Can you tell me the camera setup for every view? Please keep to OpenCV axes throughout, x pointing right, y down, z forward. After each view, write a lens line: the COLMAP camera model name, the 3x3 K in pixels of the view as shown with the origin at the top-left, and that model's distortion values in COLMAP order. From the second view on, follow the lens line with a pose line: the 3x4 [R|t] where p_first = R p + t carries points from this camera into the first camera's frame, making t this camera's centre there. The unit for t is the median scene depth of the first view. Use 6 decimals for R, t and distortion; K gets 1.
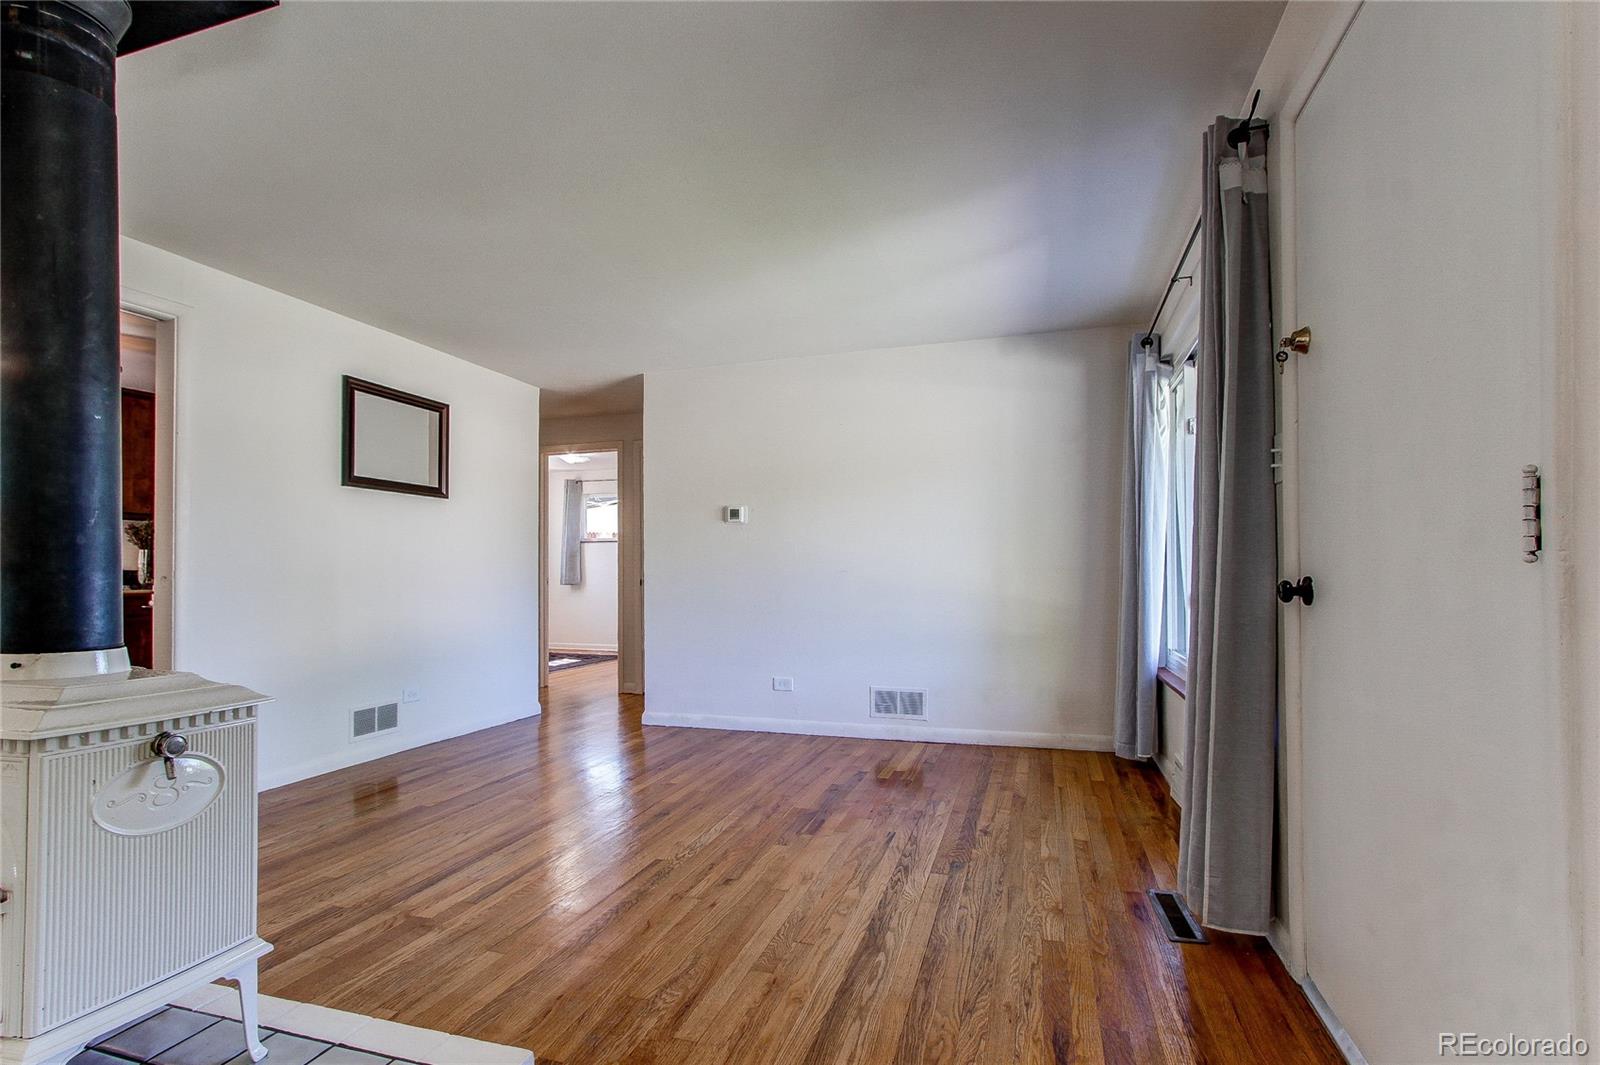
lens RADIAL K [[750.1, 0, 786.7], [0, 750.1, 565.8], [0, 0, 1]] dist [-0.000931, 0.002778]
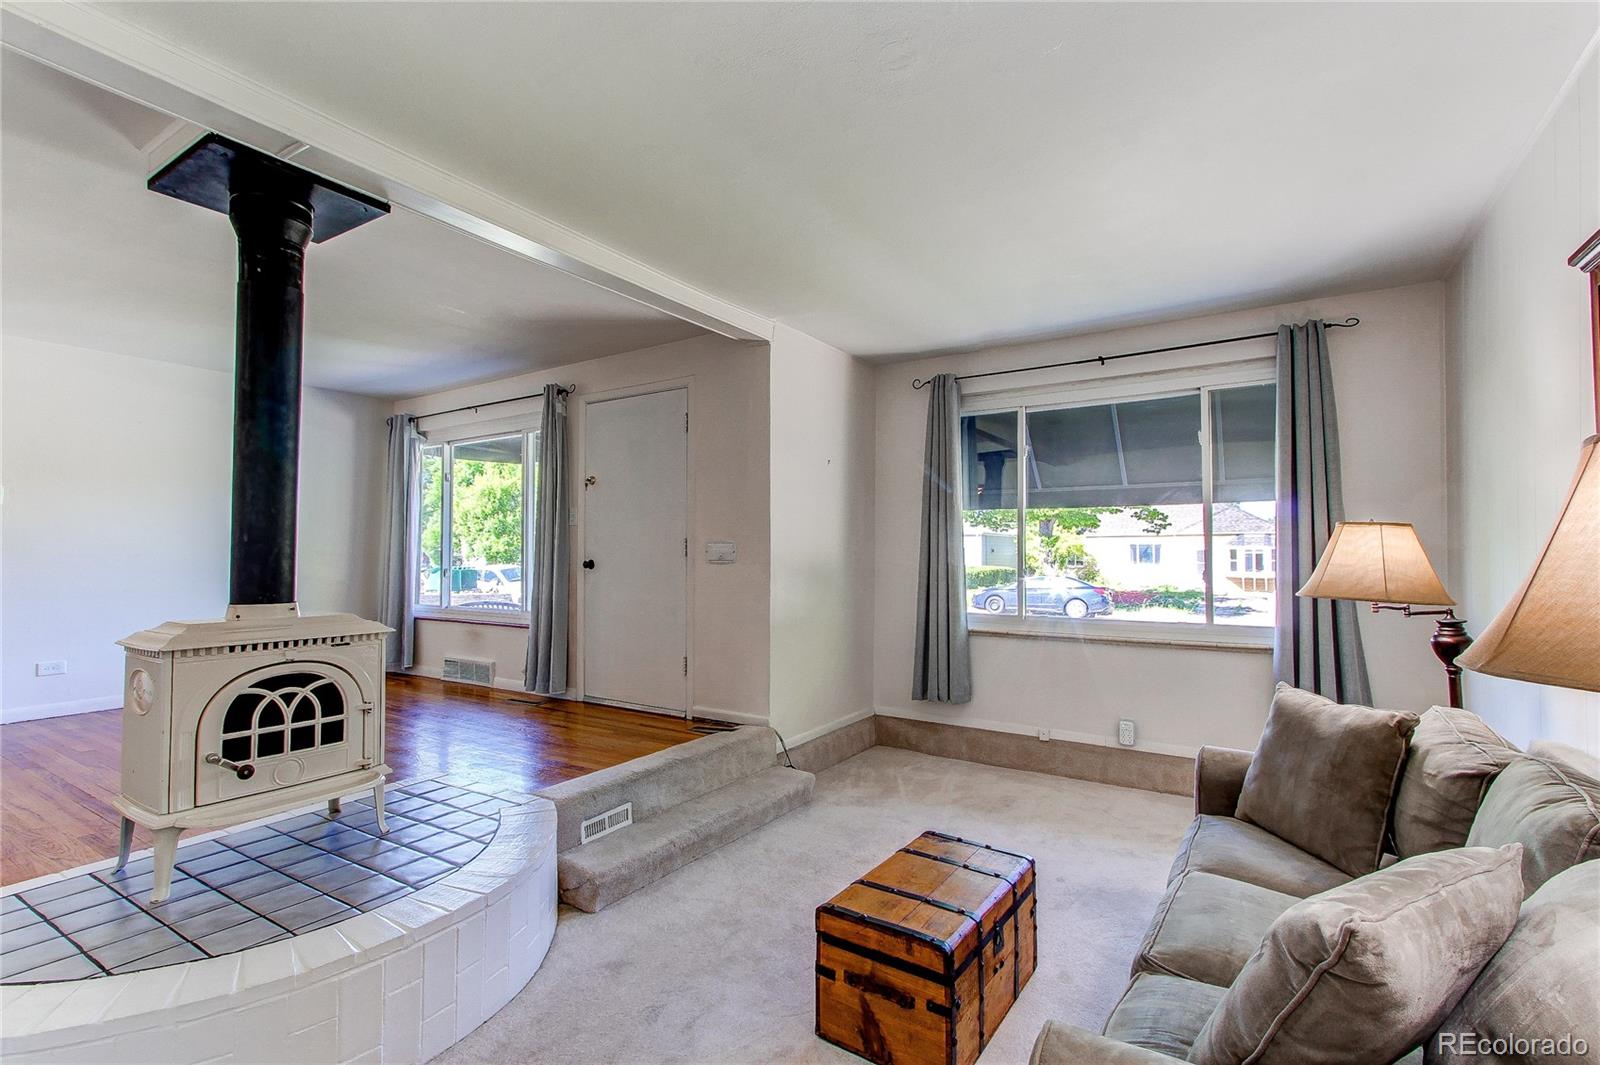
lens RADIAL K [[735.9, 0, 780.9], [0, 735.9, 536.6], [0, 0, 1]] dist [0.001956, 0.002074]
pose [[0.269344, 0.028160, 0.962632, -0.737708], [-0.012192, 0.999592, -0.025830, -0.003952], [-0.962967, -0.004779, 0.269578, -0.197677]]
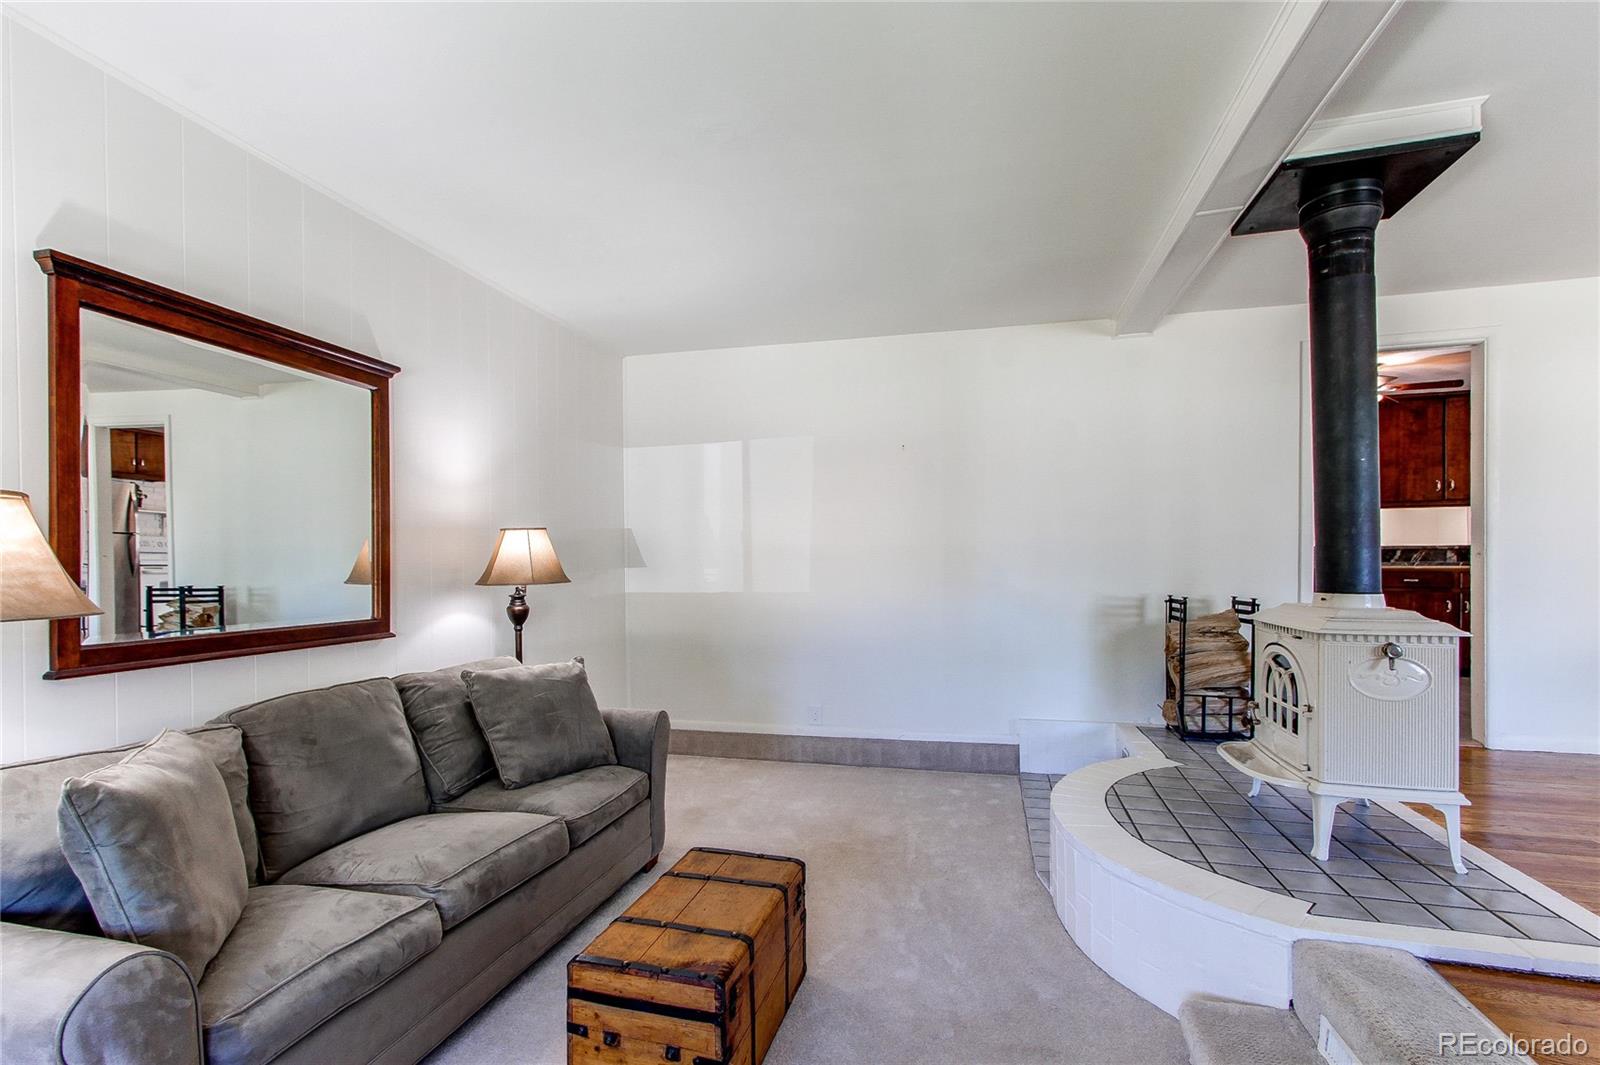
lens RADIAL K [[750.1, 0, 799.1], [0, 750.1, 568.8], [0, 0, 1]] dist [-0.000931, 0.002778]
pose [[0.061047, 0.011709, -0.998066, 0.232193], [0.019404, 0.999728, 0.012915, 0.002175], [0.997946, -0.020155, 0.060803, -0.128543]]
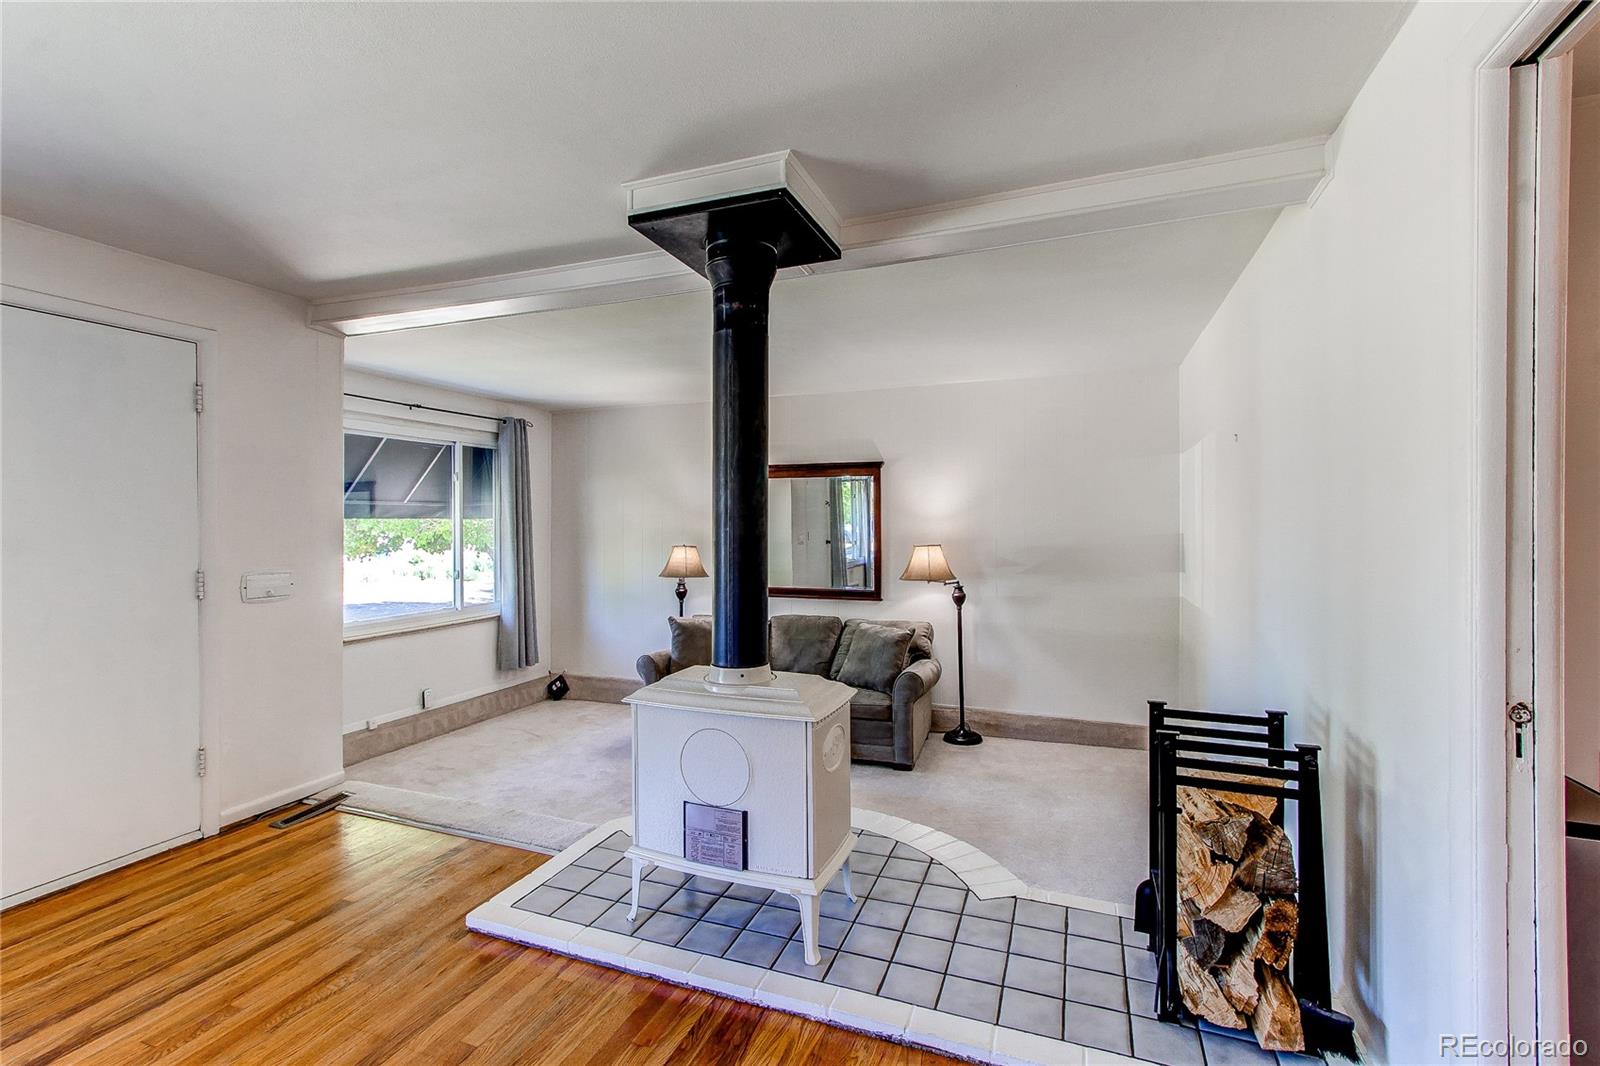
lens RADIAL K [[735.9, 0, 788.8], [0, 735.9, 526.6], [0, 0, 1]] dist [0.001956, 0.002074]
pose [[-0.998030, 0.009155, 0.062066, -0.378693], [0.008816, 0.999945, -0.005724, -0.058658], [-0.062115, -0.005166, -0.998056, 0.846057]]
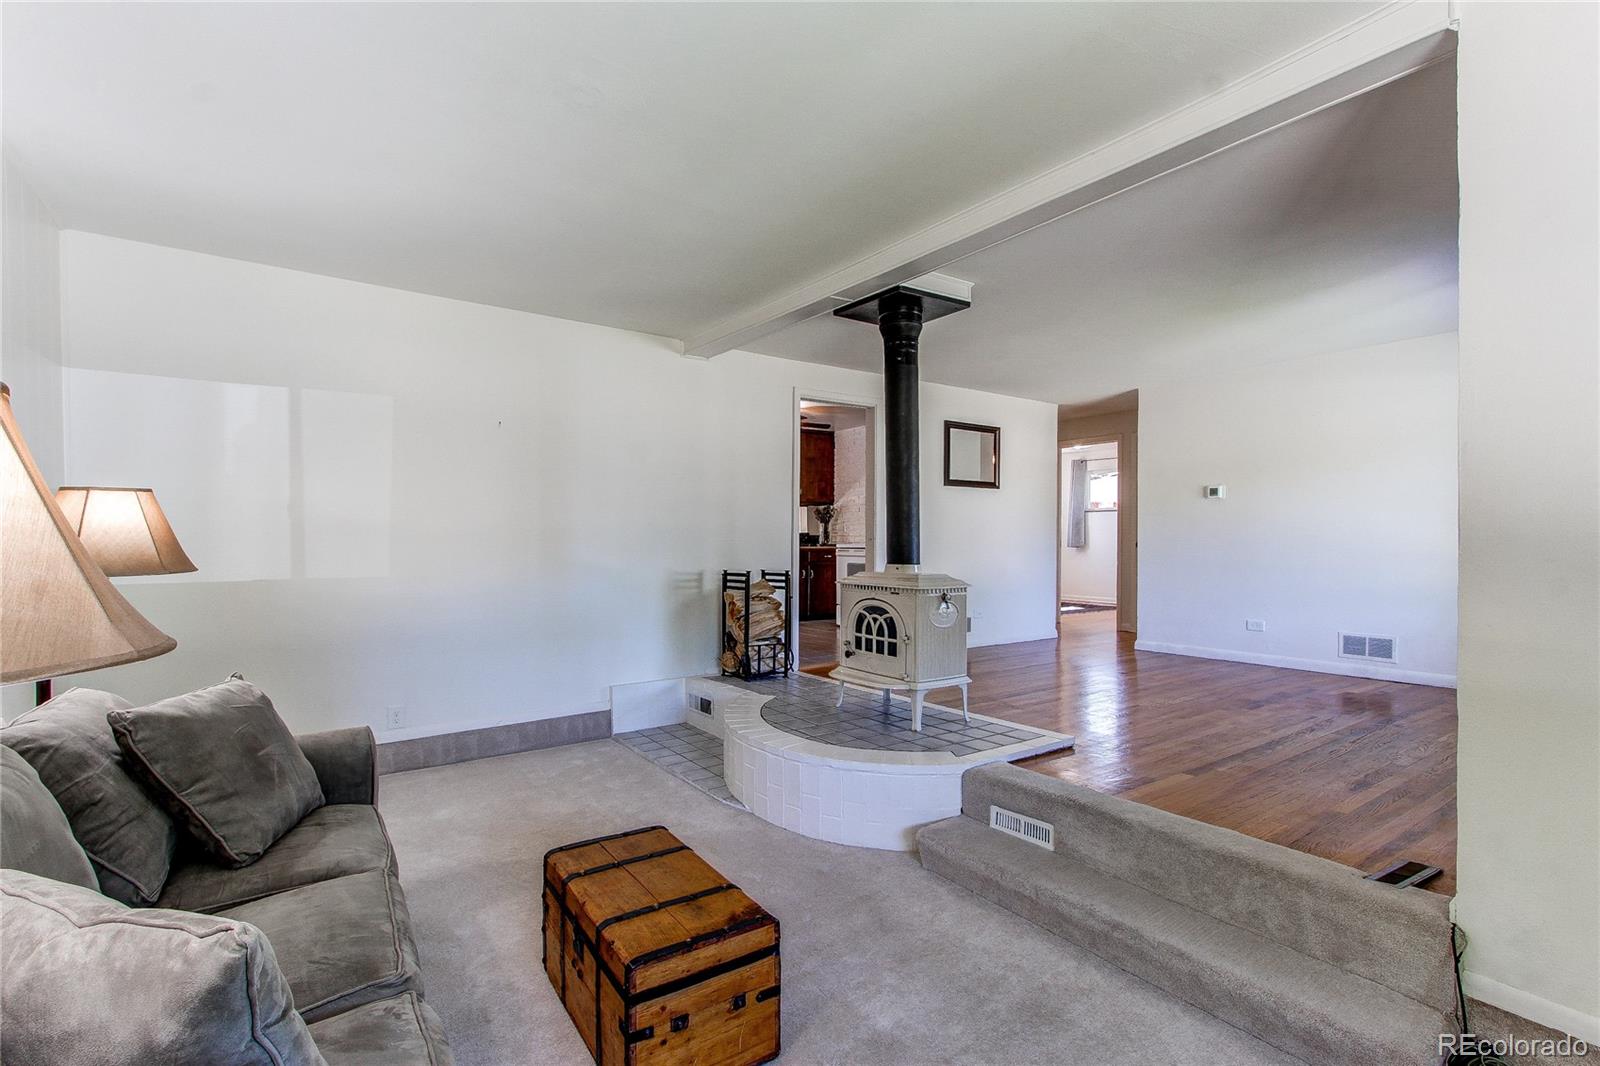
lens RADIAL K [[735.9, 0, 793.2], [0, 735.9, 553.7], [0, 0, 1]] dist [0.001956, 0.002074]
pose [[0.803159, 0.014985, -0.595577, 0.110761], [0.003958, 0.999527, 0.030487, -0.004445], [0.595752, -0.026843, 0.802720, -0.471540]]
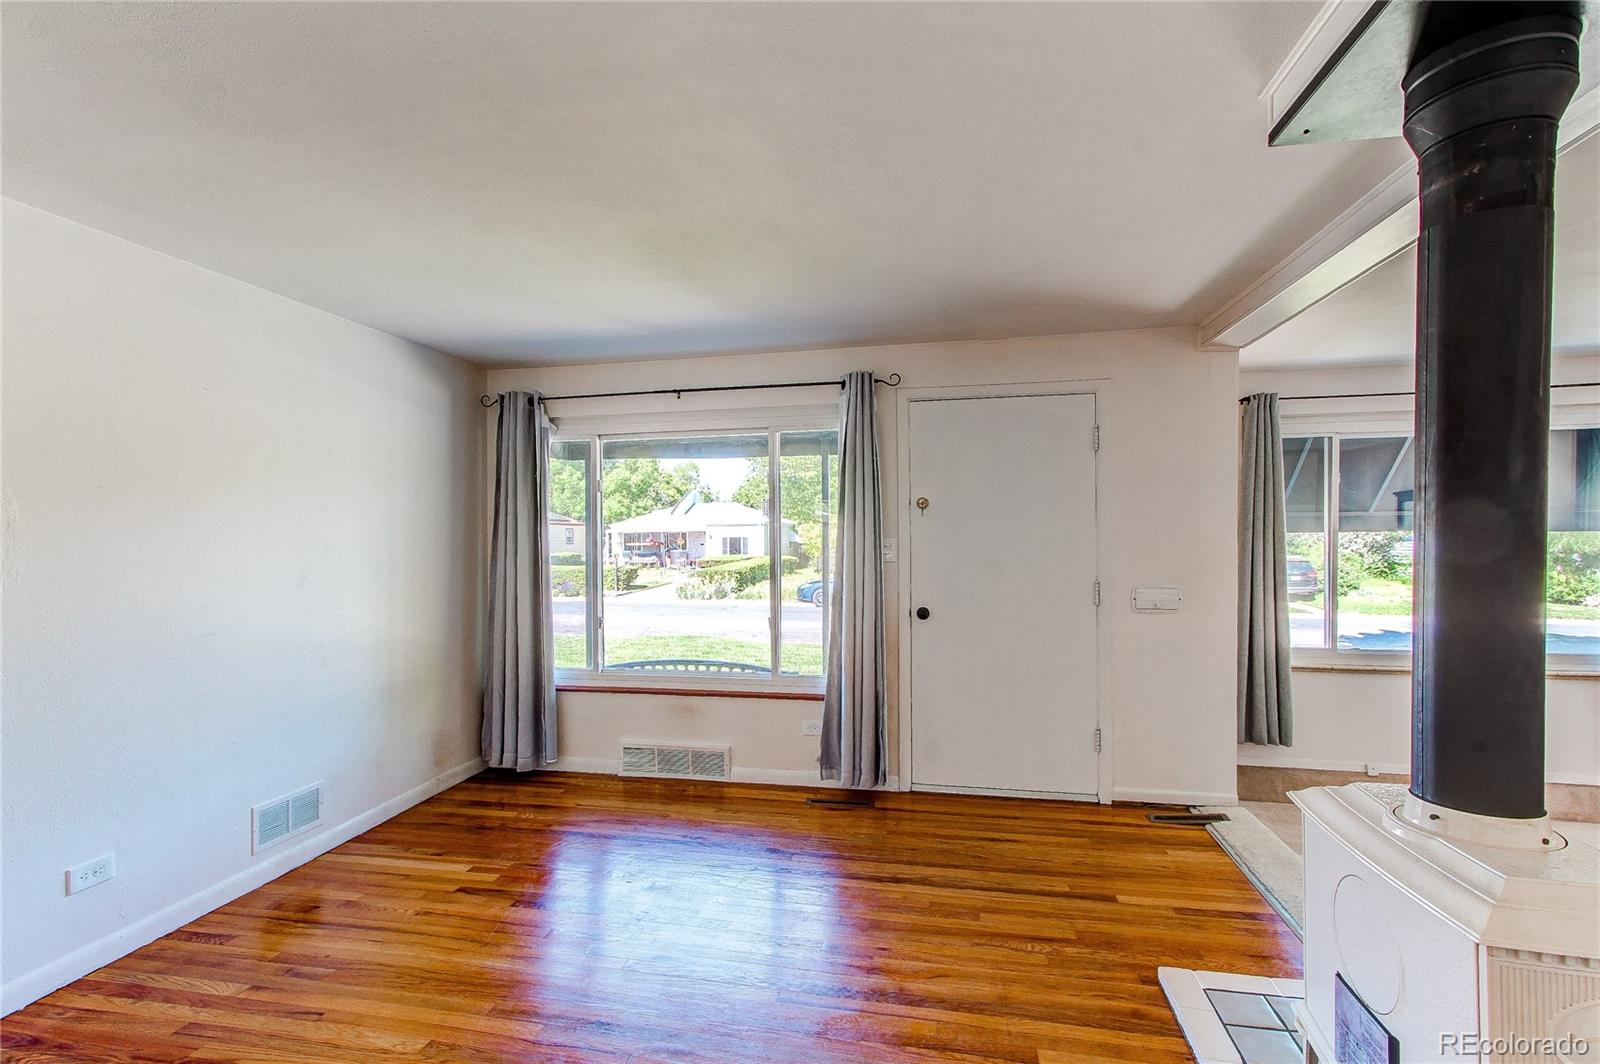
lens RADIAL K [[750.1, 0, 782.8], [0, 750.1, 543.3], [0, 0, 1]] dist [-0.000931, 0.002778]
pose [[-0.101129, -0.000736, 0.994873, -0.587907], [-0.001801, 0.999998, 0.000556, -0.068434], [-0.994872, -0.001735, -0.101130, 0.633153]]
